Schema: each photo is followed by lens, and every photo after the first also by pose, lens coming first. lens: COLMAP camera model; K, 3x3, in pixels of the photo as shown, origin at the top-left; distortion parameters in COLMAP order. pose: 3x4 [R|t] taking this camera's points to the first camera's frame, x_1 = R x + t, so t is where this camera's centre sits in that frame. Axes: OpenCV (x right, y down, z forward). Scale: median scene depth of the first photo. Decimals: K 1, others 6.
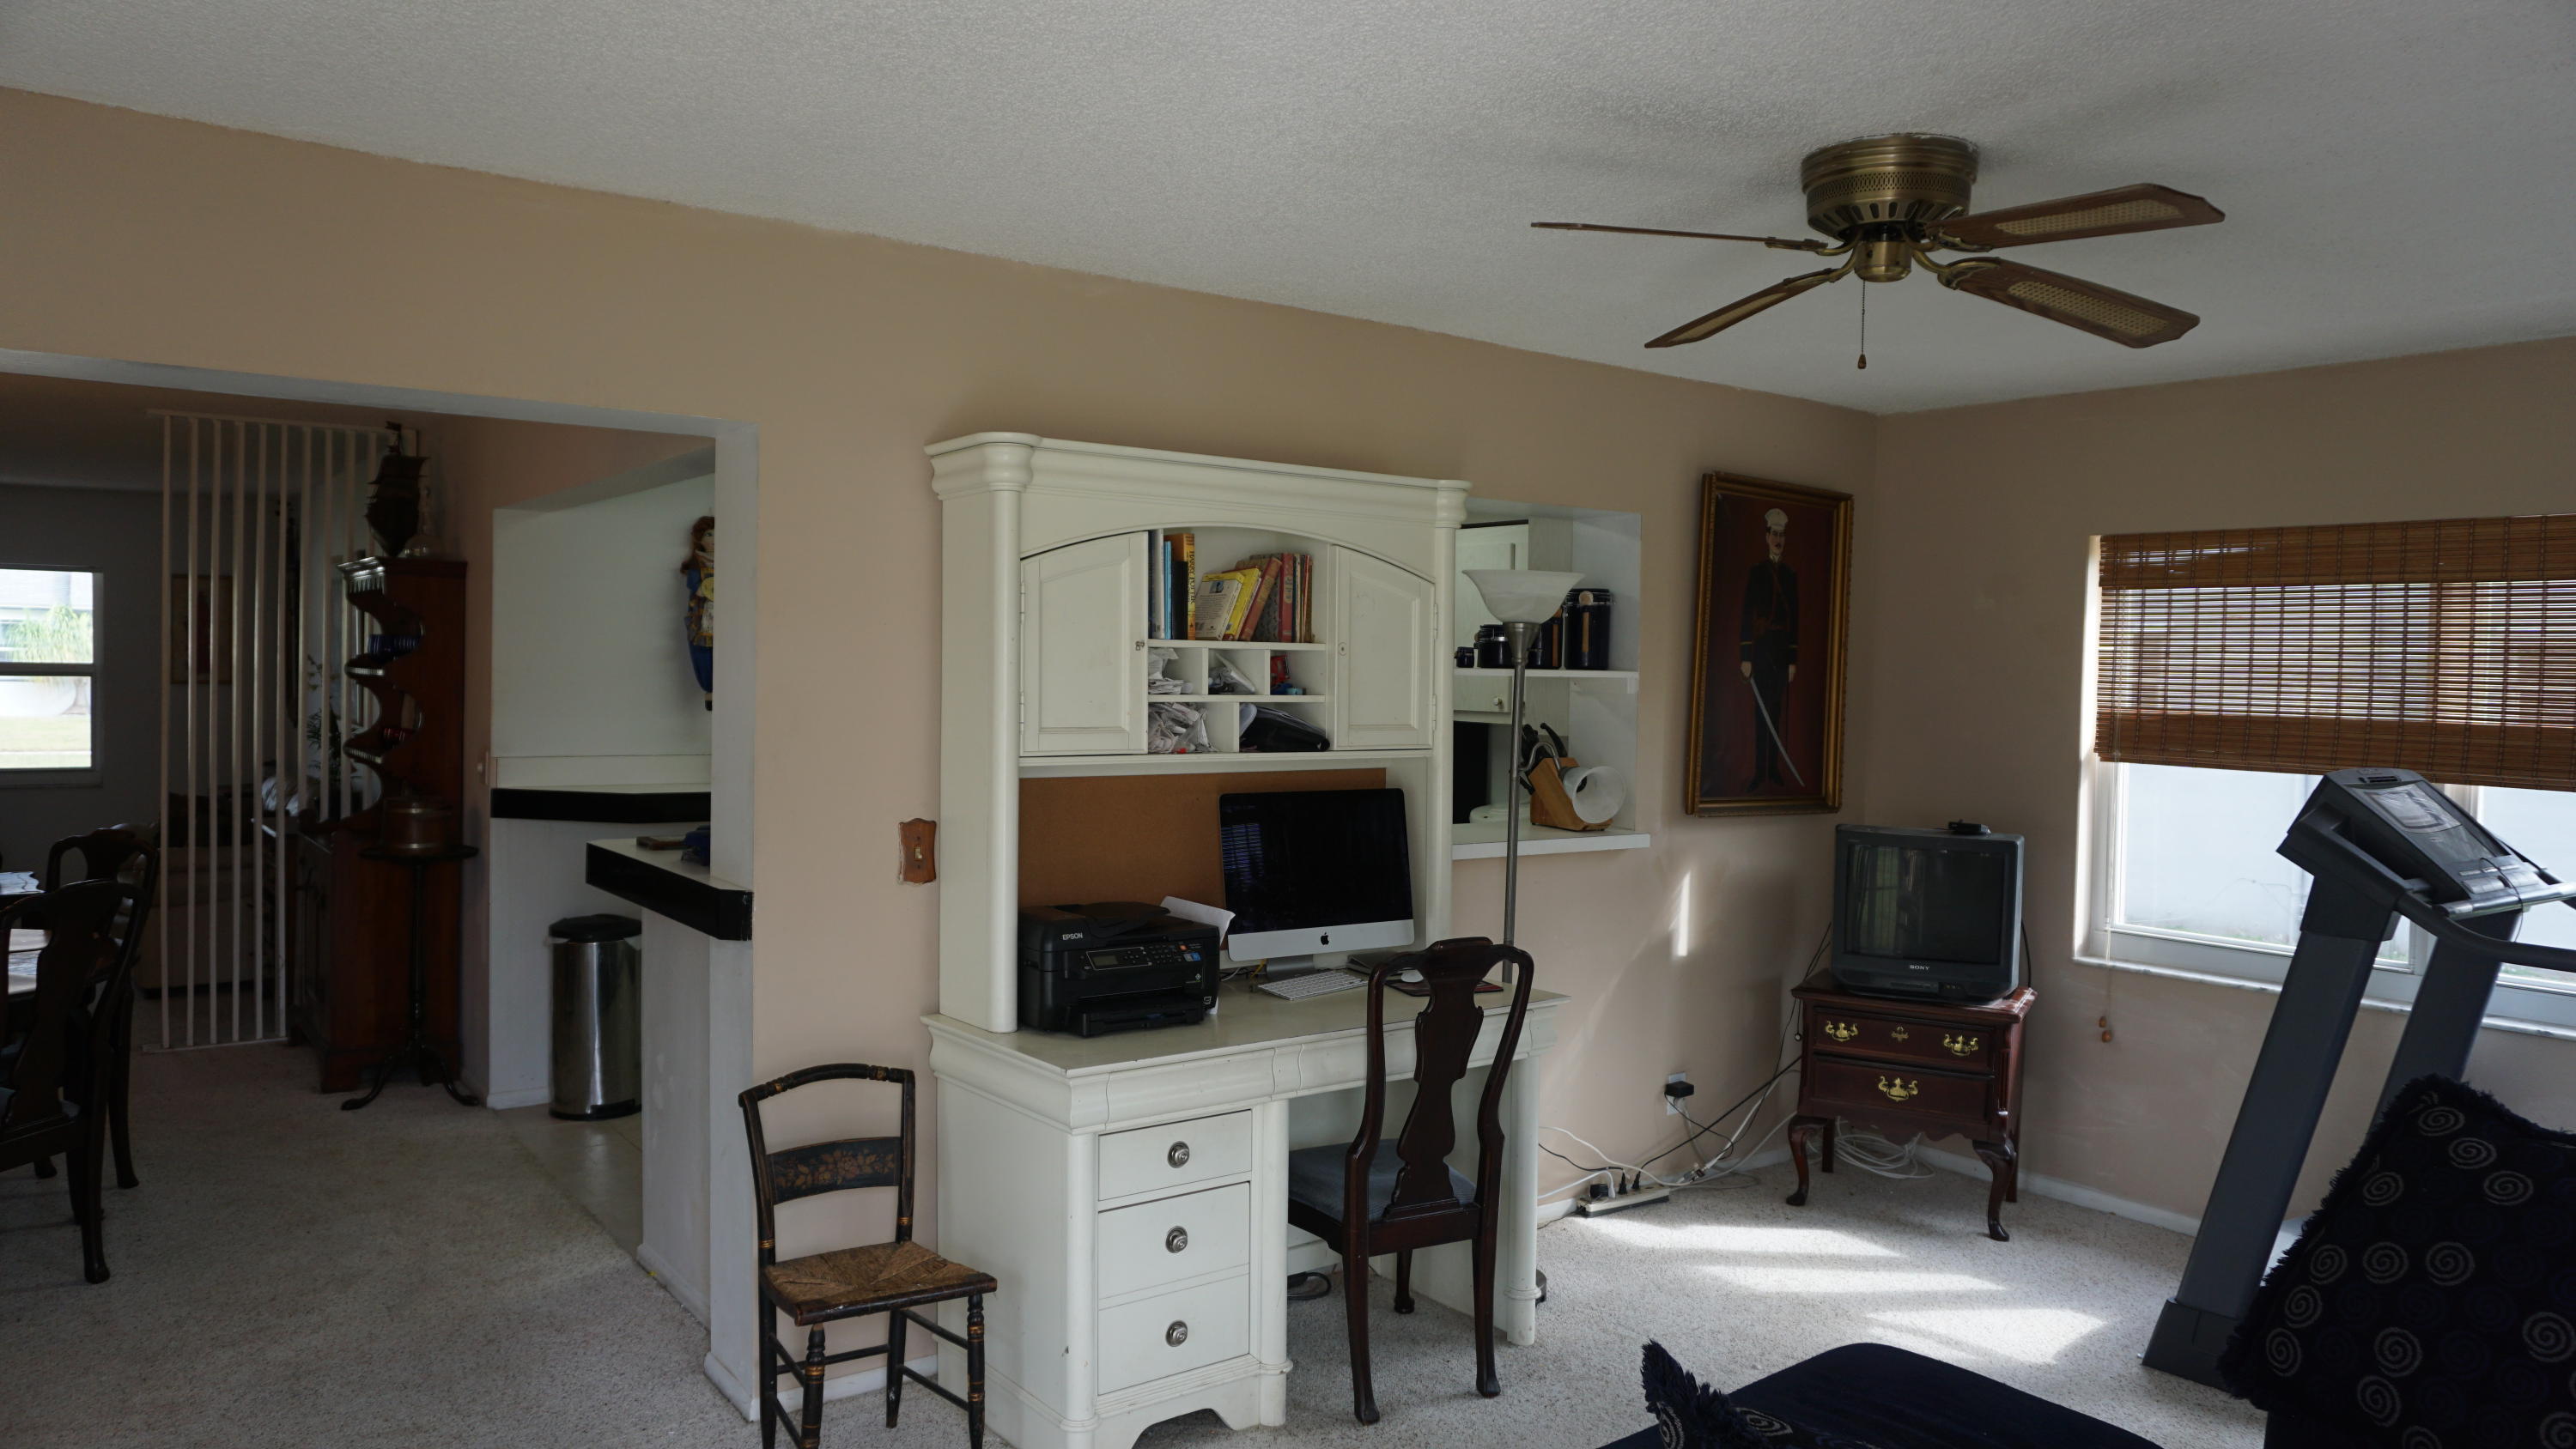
lens RADIAL K [[1697.7, 0, 1282.0], [0, 1697.7, 716.1], [0, 0, 1]] dist [-0.053557, 0.035552]
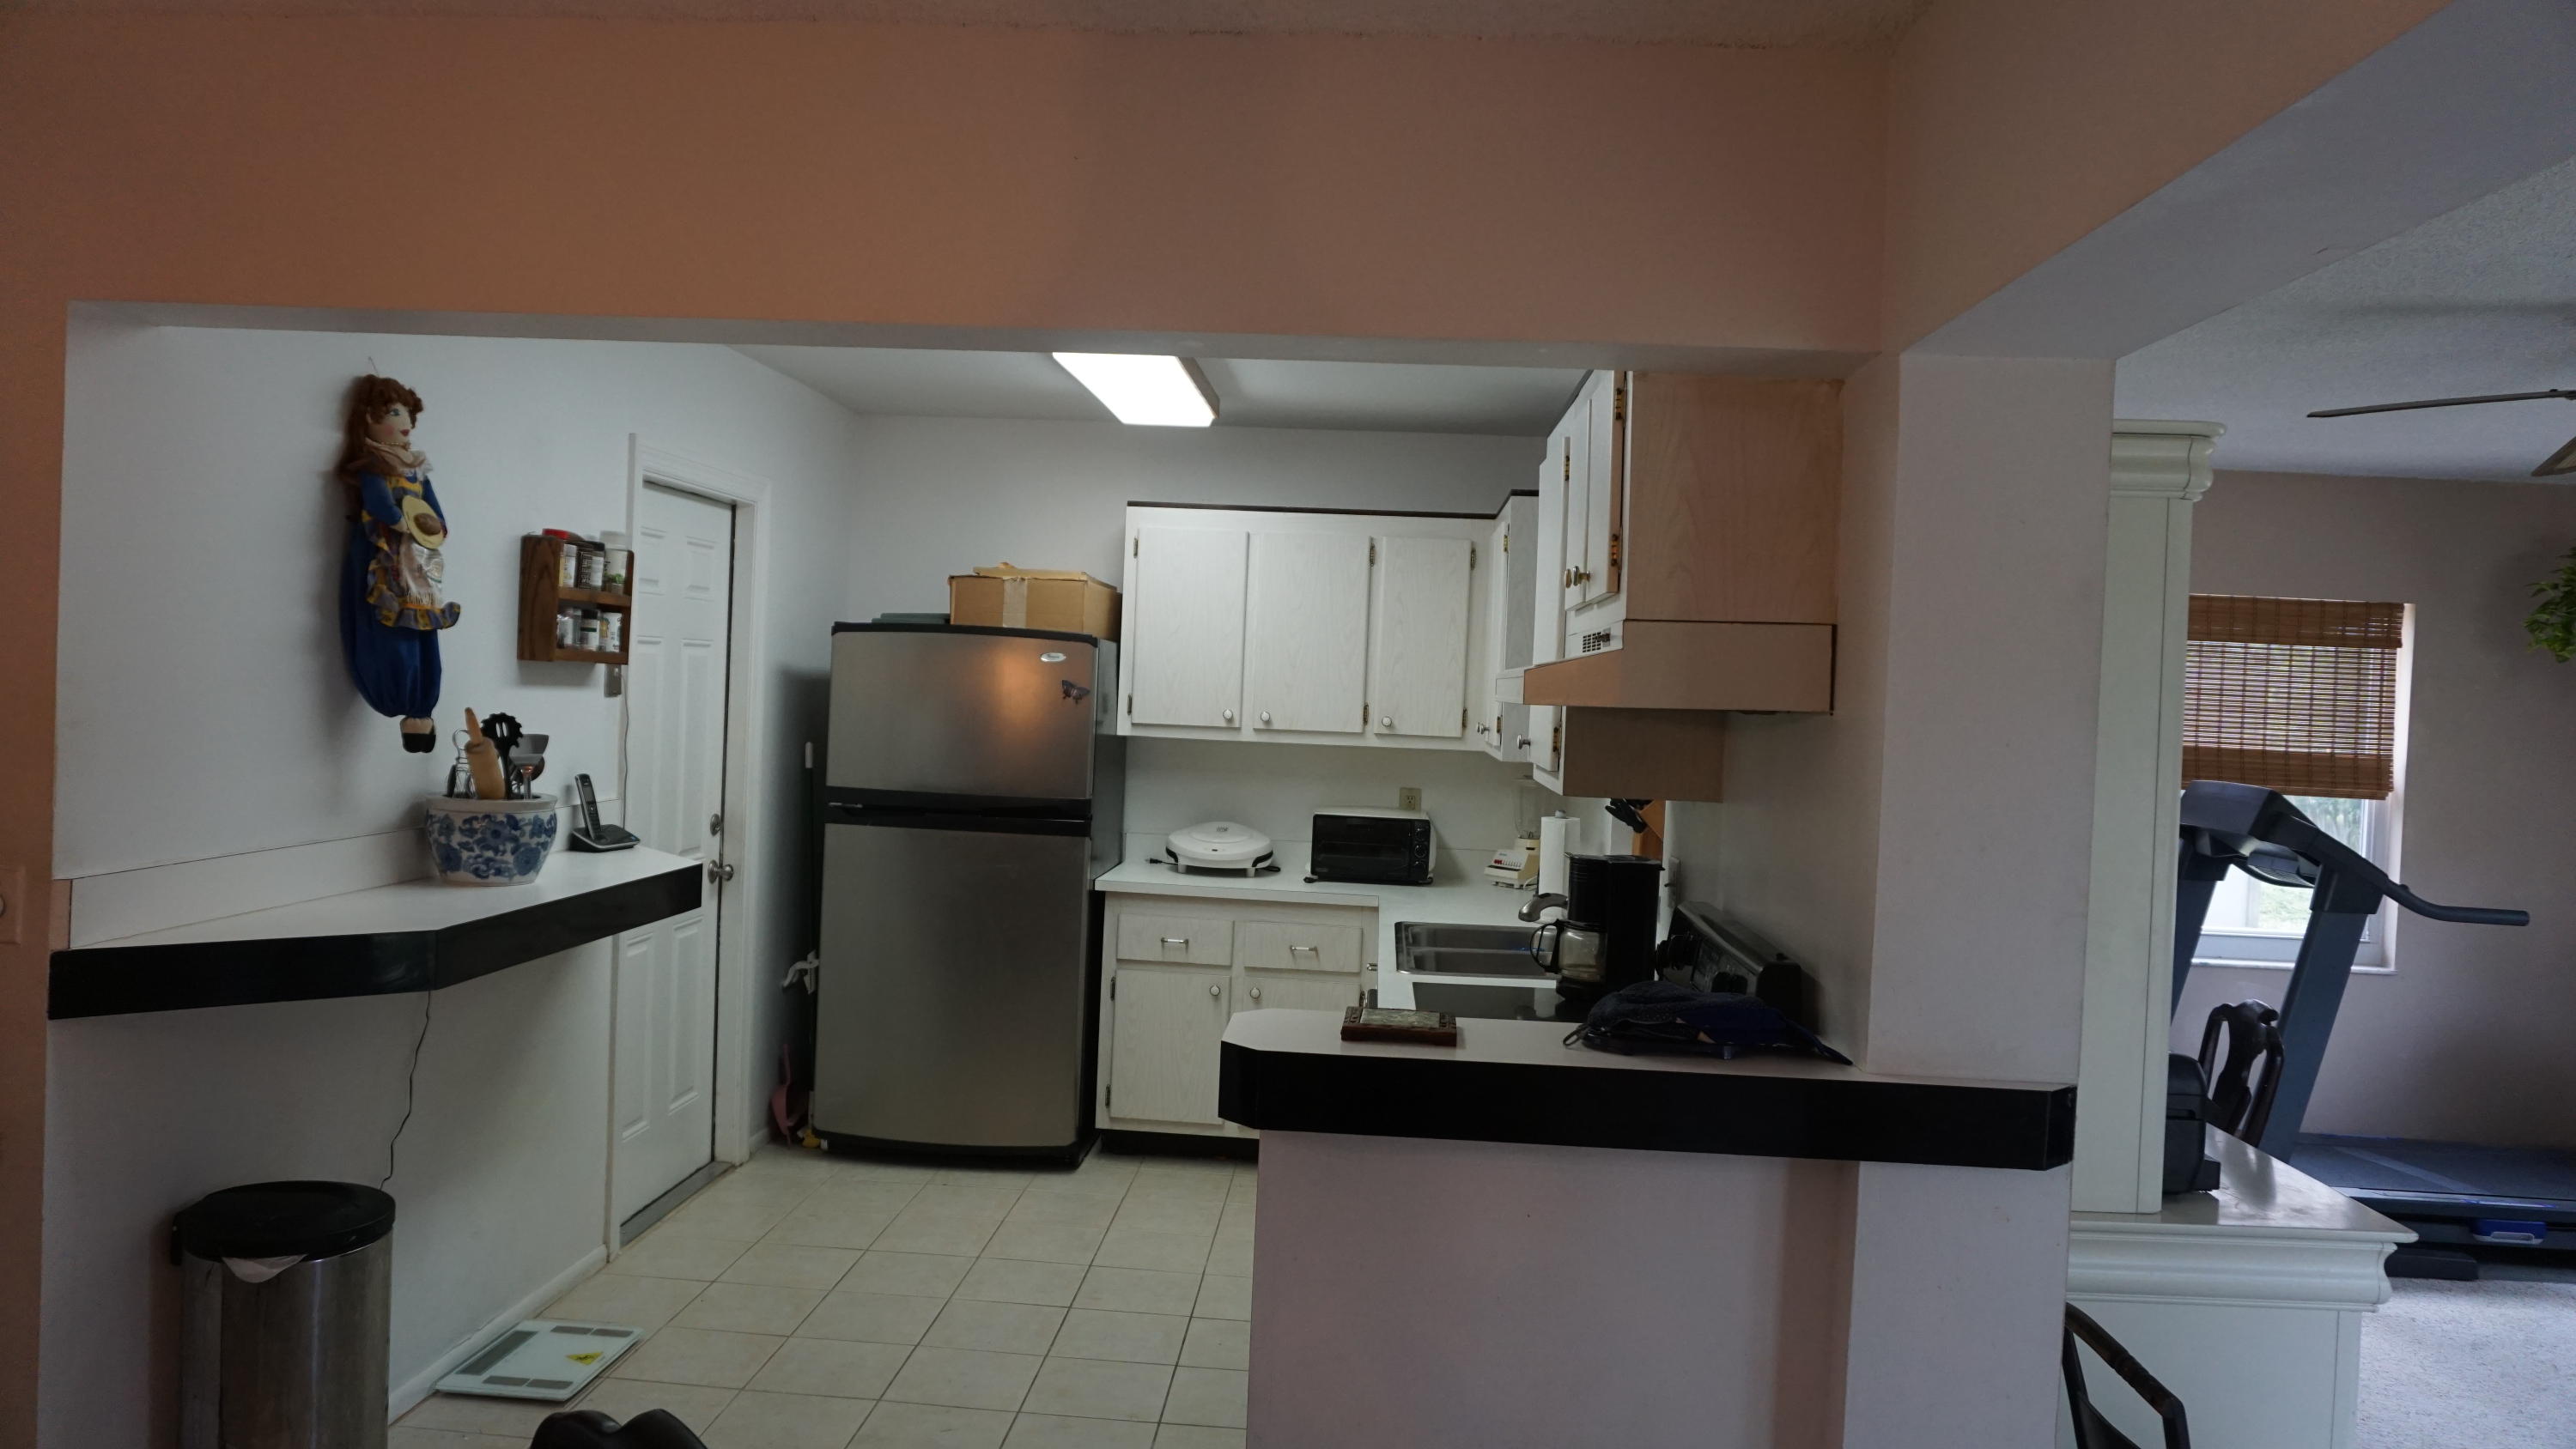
lens RADIAL K [[1697.7, 0, 1282.0], [0, 1697.7, 716.1], [0, 0, 1]] dist [-0.053557, 0.035552]
pose [[0.662442, -0.005918, 0.749090, -0.803932], [-0.007612, 0.999864, 0.014631, -0.034666], [-0.749075, -0.015394, 0.662307, 0.673325]]
